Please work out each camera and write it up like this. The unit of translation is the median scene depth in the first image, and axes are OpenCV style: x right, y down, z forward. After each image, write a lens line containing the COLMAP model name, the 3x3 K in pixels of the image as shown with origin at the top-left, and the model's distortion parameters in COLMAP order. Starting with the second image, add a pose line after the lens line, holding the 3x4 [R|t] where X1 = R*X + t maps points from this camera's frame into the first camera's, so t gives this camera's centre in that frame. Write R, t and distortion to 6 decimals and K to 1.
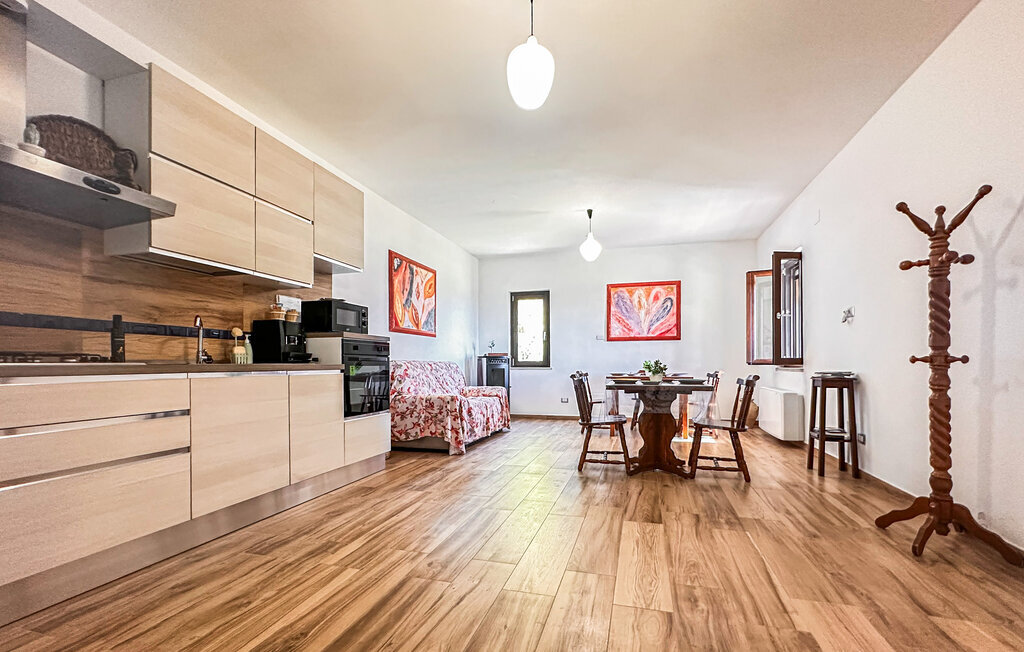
lens RADIAL K [[426.8, 0, 513.3], [0, 426.8, 361.6], [0, 0, 1]] dist [0.001004, 0.000141]
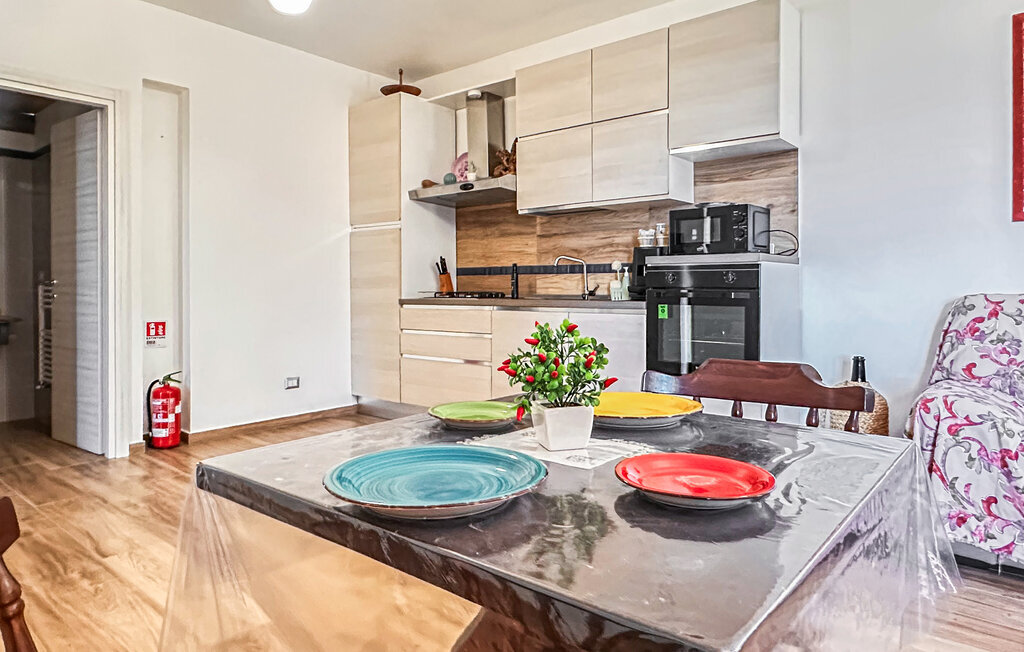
lens RADIAL K [[633.7, 0, 512.8], [0, 633.7, 295.1], [0, 0, 1]] dist [0.001441, -0.000810]
pose [[-0.397980, 0.006347, -0.917372, 0.896524], [0.001728, 0.999979, 0.006168, -0.014279], [0.917392, 0.000869, -0.397983, 1.647843]]
